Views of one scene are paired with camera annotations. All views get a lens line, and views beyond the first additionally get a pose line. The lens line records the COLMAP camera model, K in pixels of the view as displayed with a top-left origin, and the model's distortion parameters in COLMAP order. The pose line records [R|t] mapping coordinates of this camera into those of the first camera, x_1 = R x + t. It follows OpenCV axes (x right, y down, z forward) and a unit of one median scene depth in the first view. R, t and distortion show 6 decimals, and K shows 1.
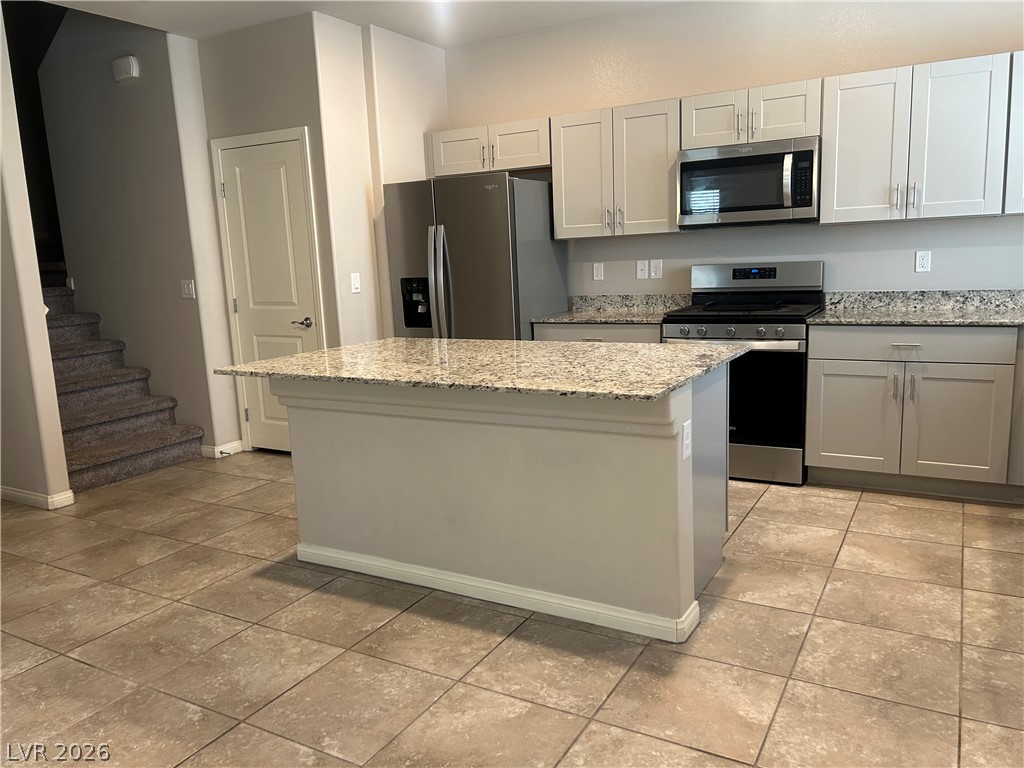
lens RADIAL K [[775.8, 0, 515.6], [0, 775.8, 384.9], [0, 0, 1]] dist [0.043212, -0.001215]
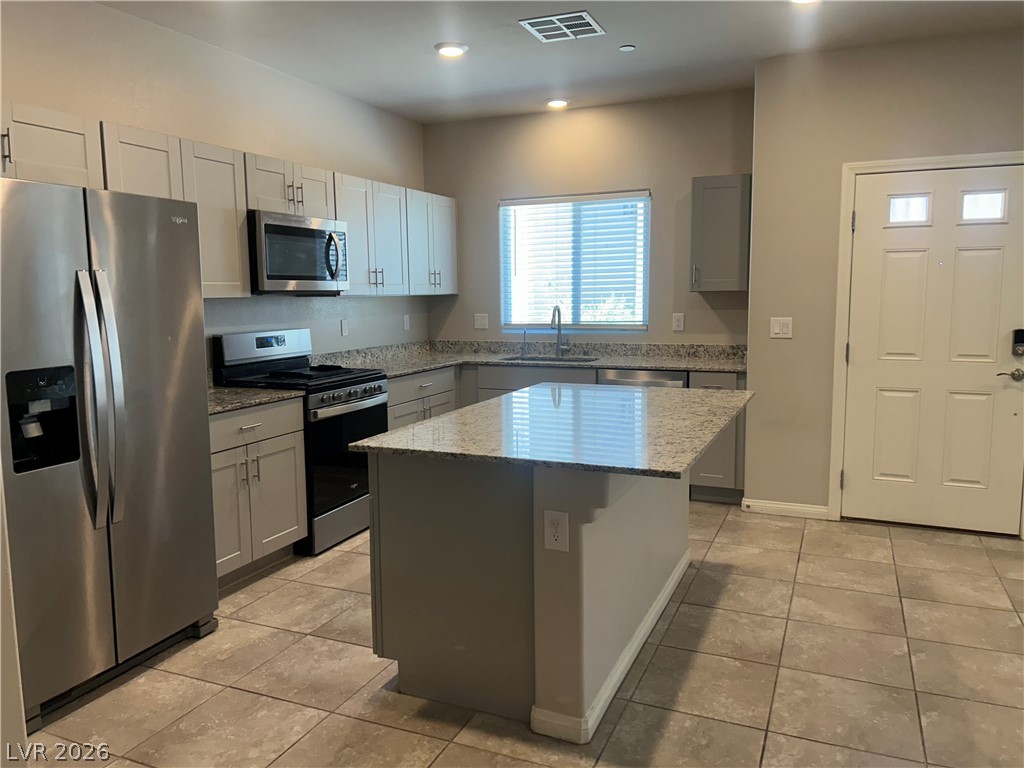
lens RADIAL K [[775.8, 0, 515.6], [0, 775.8, 384.9], [0, 0, 1]] dist [0.043212, -0.001215]
pose [[-0.115253, -0.084648, 0.989723, -1.208172], [0.182439, 0.977610, 0.104857, -0.231548], [-0.976439, 0.192649, -0.097229, 1.361101]]
